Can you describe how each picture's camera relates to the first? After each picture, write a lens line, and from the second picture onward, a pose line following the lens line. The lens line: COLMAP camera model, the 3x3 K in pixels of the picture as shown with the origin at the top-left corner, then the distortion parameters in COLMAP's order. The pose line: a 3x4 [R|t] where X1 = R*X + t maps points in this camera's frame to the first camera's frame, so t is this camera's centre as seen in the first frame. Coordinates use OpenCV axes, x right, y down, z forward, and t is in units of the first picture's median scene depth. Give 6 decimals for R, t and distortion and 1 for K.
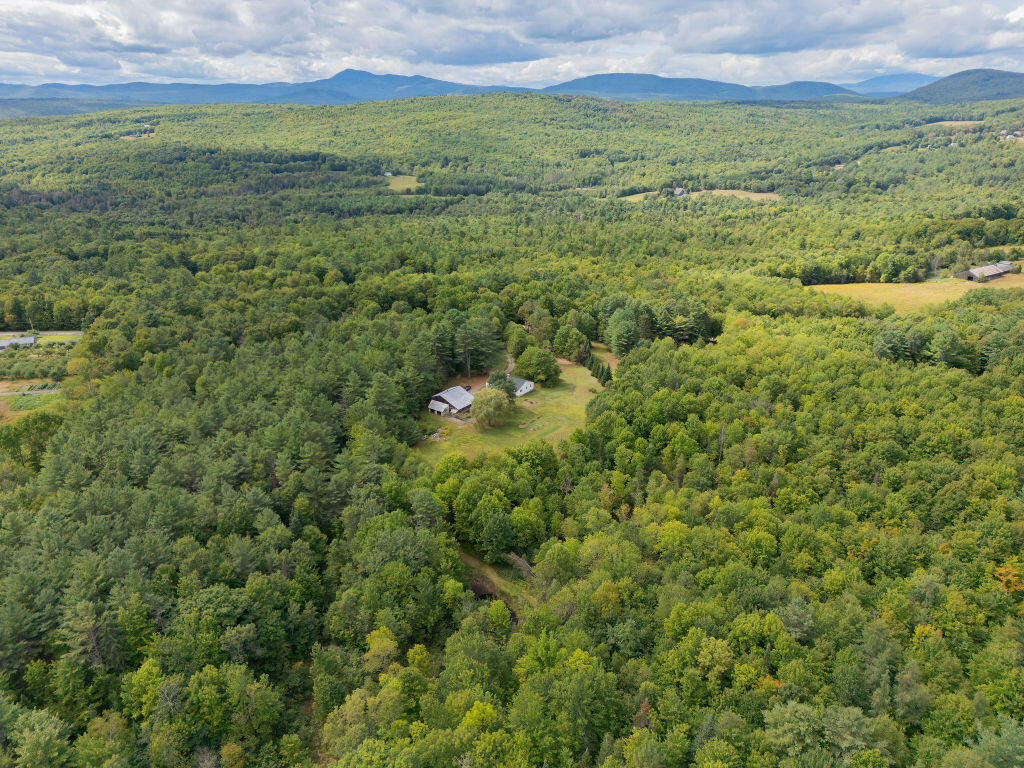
lens RADIAL K [[713.3, 0, 512.0], [0, 713.3, 384.0], [0, 0, 1]] dist [0.073312, -0.066251]
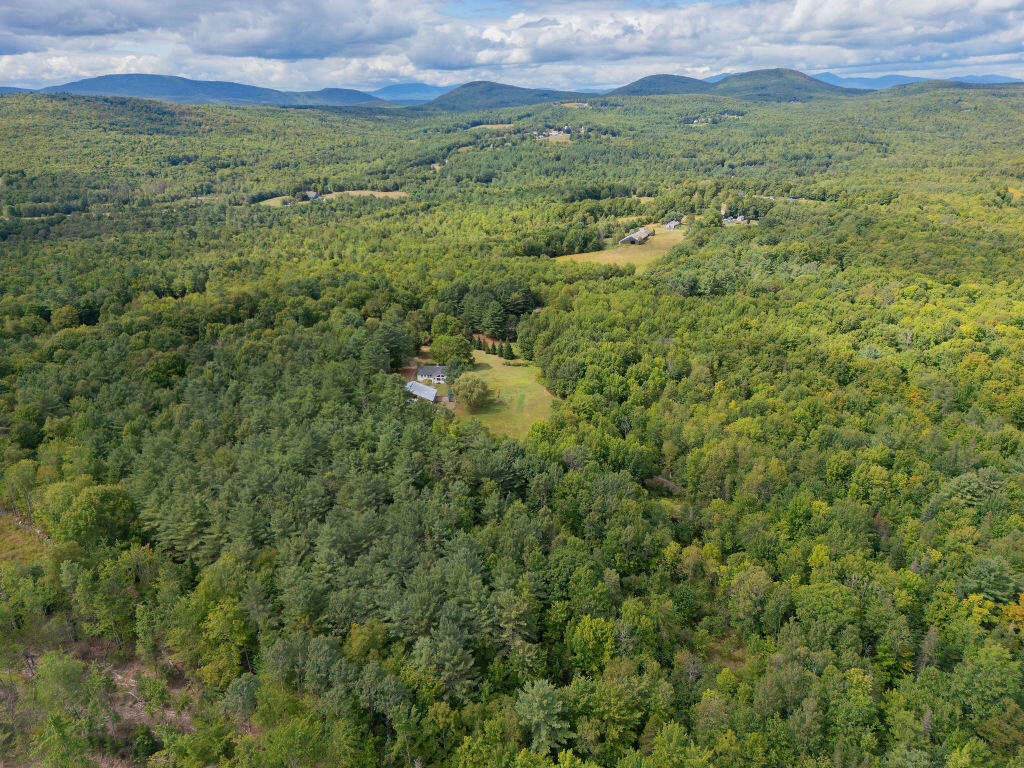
lens RADIAL K [[712.9, 0, 512.0], [0, 712.9, 384.0], [0, 0, 1]] dist [0.076855, -0.056227]
pose [[0.829393, -0.204376, 0.519939, -0.479248], [0.207567, 0.976792, 0.052850, -0.017569], [-0.518674, 0.064089, 0.852567, 0.053912]]
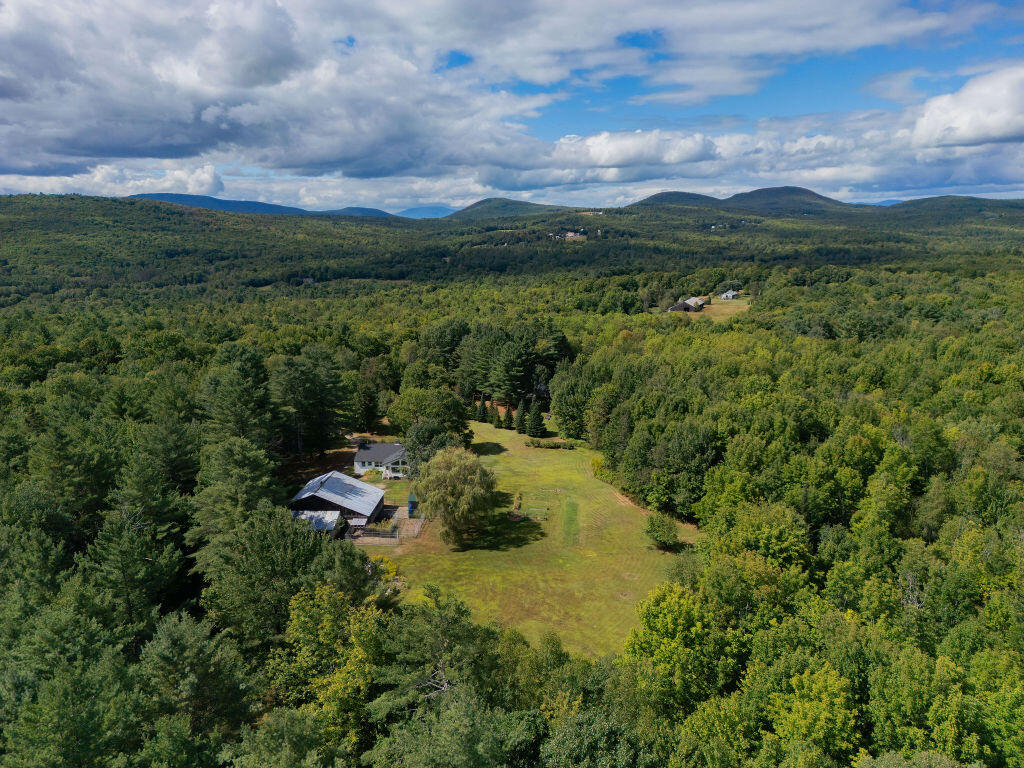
lens RADIAL K [[712.9, 0, 512.0], [0, 712.9, 384.0], [0, 0, 1]] dist [0.076855, -0.056227]
pose [[0.839581, -0.116692, 0.530554, -0.214550], [0.199518, 0.974637, -0.101363, 0.017395], [-0.505269, 0.190958, 0.841569, 0.523250]]
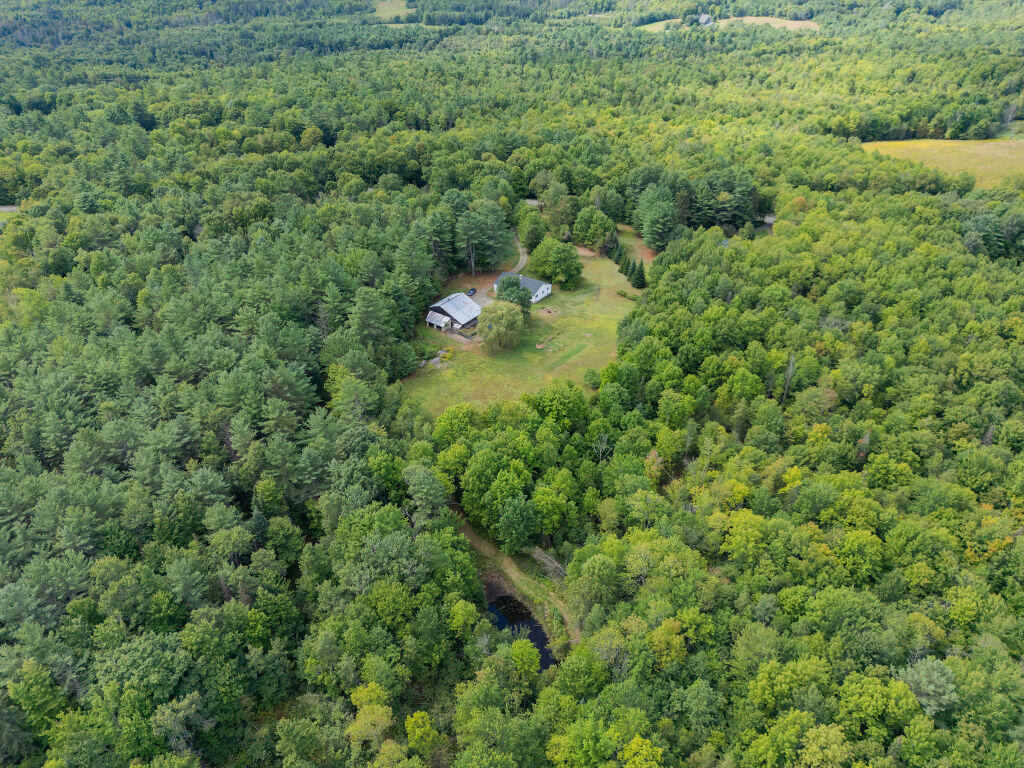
lens RADIAL K [[713.3, 0, 512.0], [0, 713.3, 384.0], [0, 0, 1]] dist [0.073312, -0.066251]
pose [[0.999997, -0.002422, -0.000995, -0.015665], [0.002576, 0.978281, 0.207268, -0.063690], [0.000472, -0.207270, 0.978284, 0.162386]]
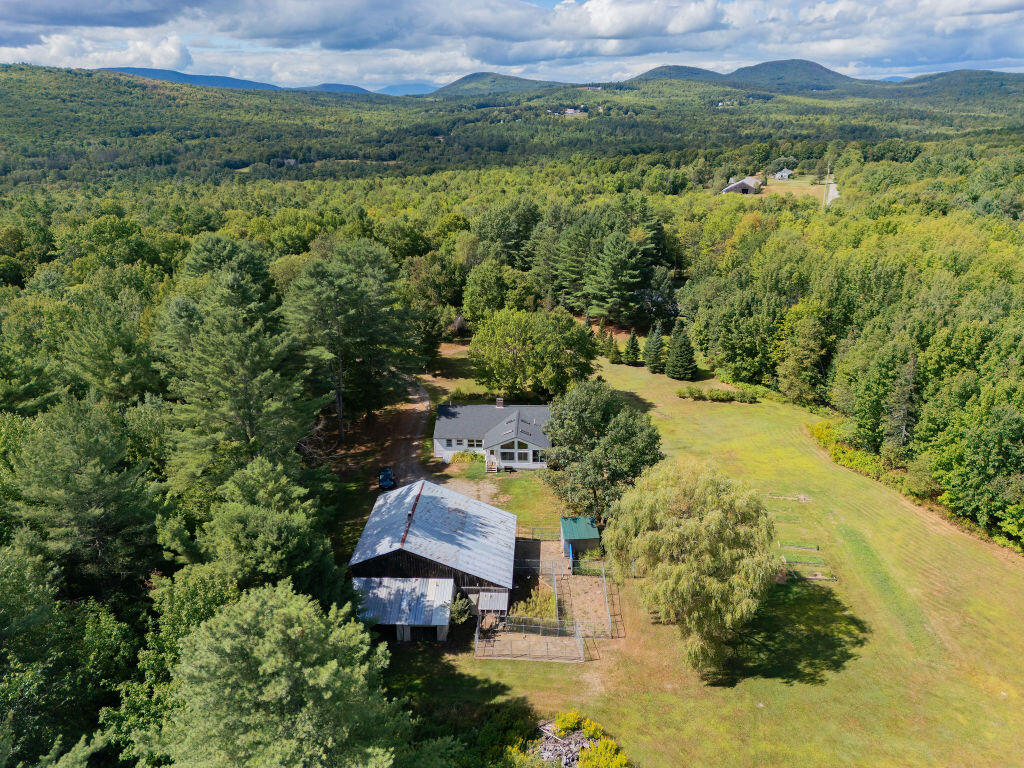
lens RADIAL K [[713.3, 0, 512.0], [0, 713.3, 384.0], [0, 0, 1]] dist [0.073312, -0.066251]
pose [[0.829215, -0.200204, 0.521844, -0.169385], [0.204415, 0.977594, 0.050235, -0.035938], [-0.520209, 0.065017, 0.851561, 0.749284]]
